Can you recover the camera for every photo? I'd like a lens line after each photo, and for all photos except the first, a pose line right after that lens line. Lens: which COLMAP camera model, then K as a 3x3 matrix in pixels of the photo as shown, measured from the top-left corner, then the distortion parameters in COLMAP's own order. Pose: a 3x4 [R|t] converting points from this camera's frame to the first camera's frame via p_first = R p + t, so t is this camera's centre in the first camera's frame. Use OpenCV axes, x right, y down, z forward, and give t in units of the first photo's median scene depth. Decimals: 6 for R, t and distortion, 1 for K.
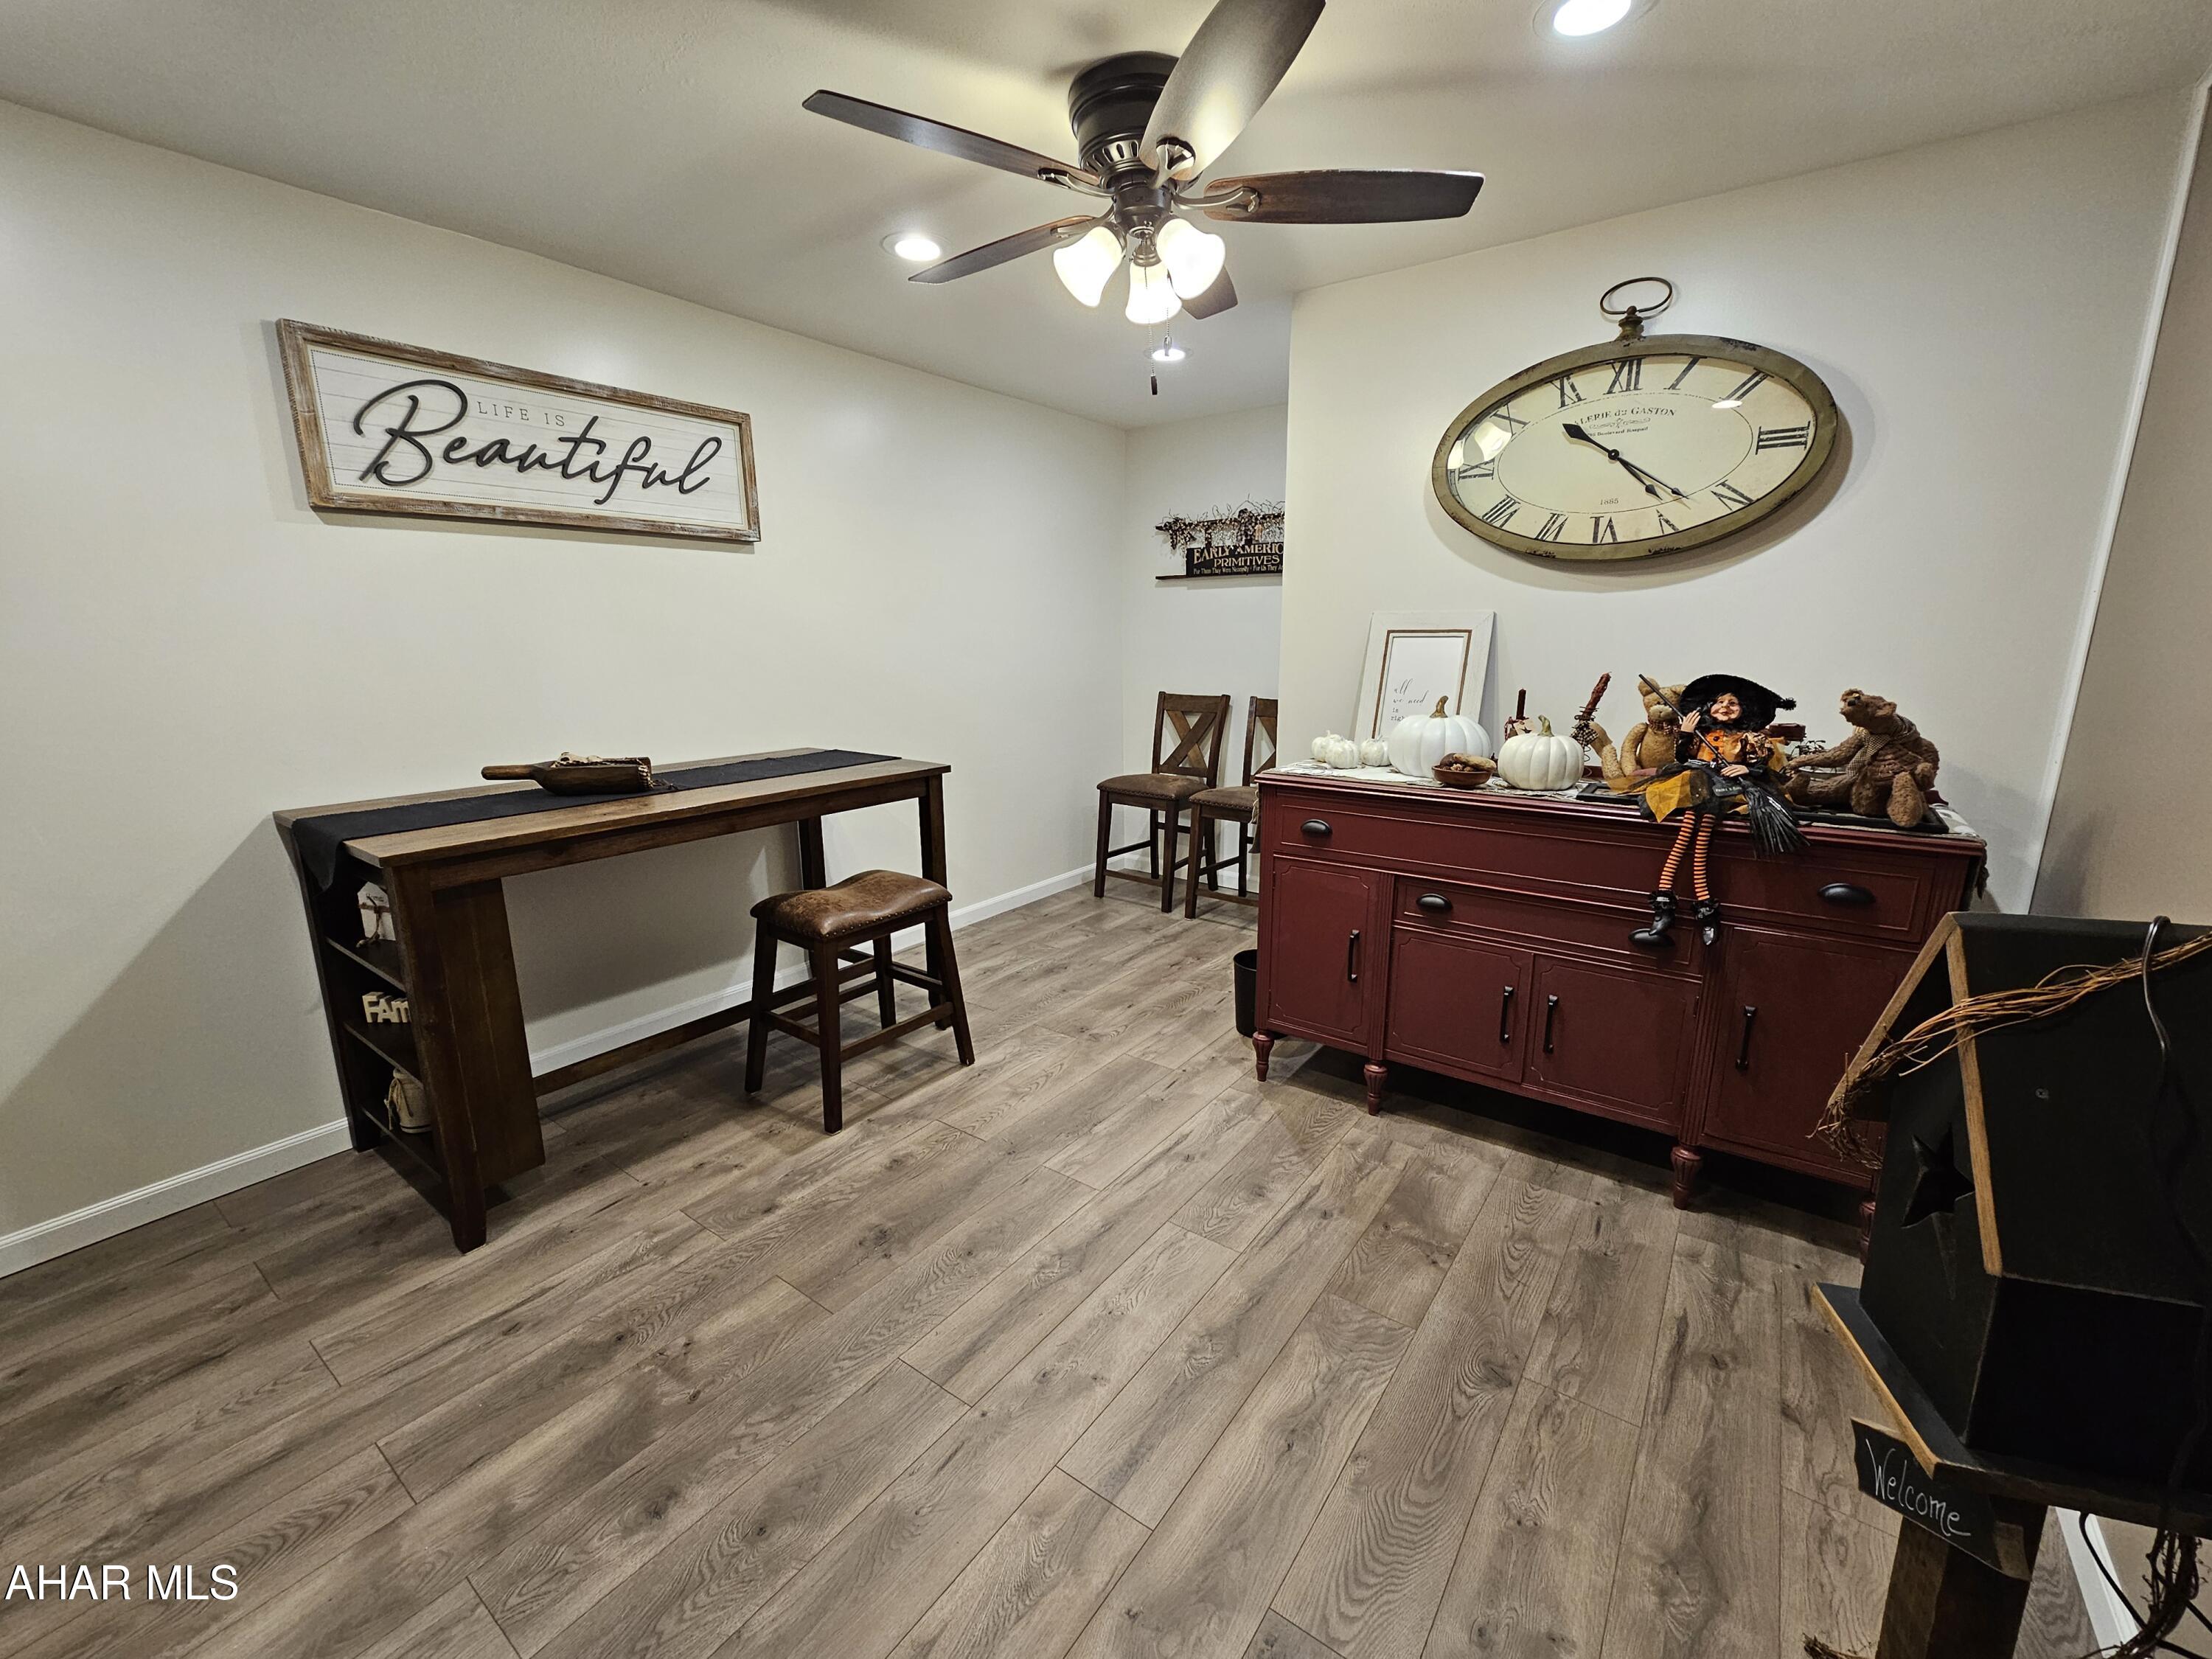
lens RADIAL K [[908.1, 0, 1099.7], [0, 908.1, 829.6], [0, 0, 1]] dist [-0.001220, -0.000499]
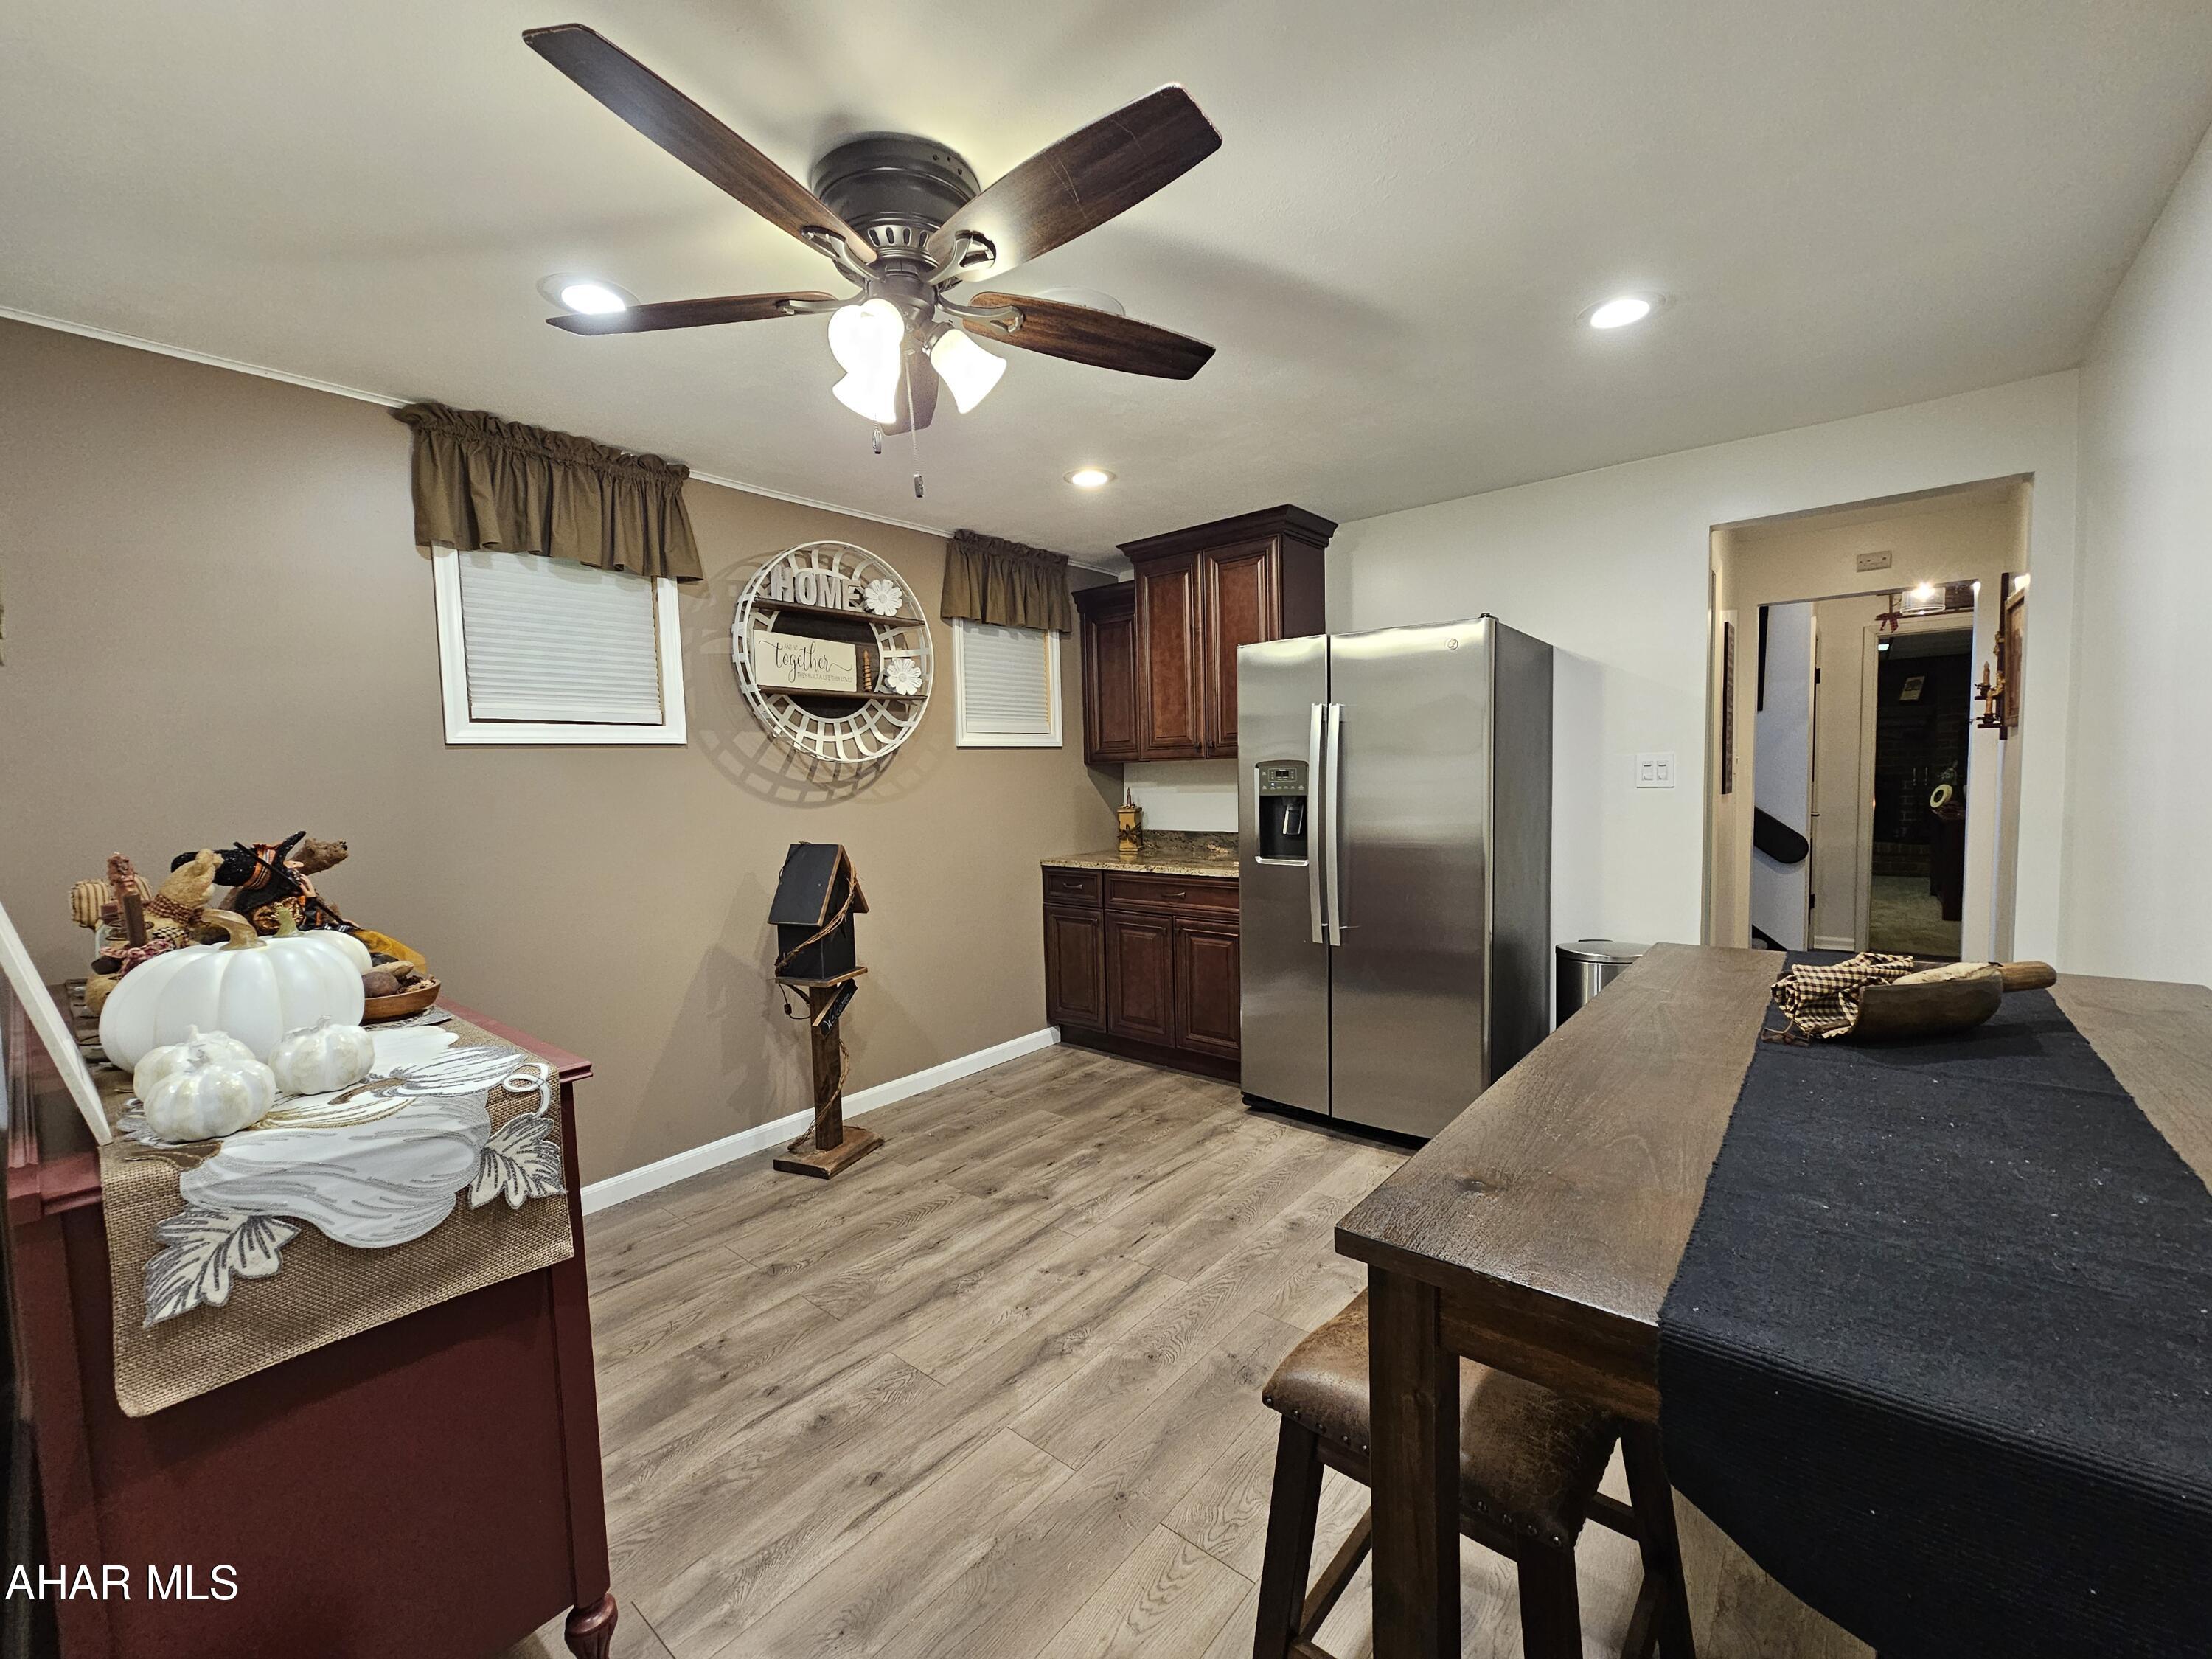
lens RADIAL K [[908.1, 0, 1096.6], [0, 908.1, 836.4], [0, 0, 1]] dist [-0.001220, -0.000499]
pose [[-0.997485, 0.026643, 0.065686, -0.180724], [0.043132, 0.963509, 0.264179, -0.403022], [-0.056250, 0.266348, -0.962234, 2.007186]]
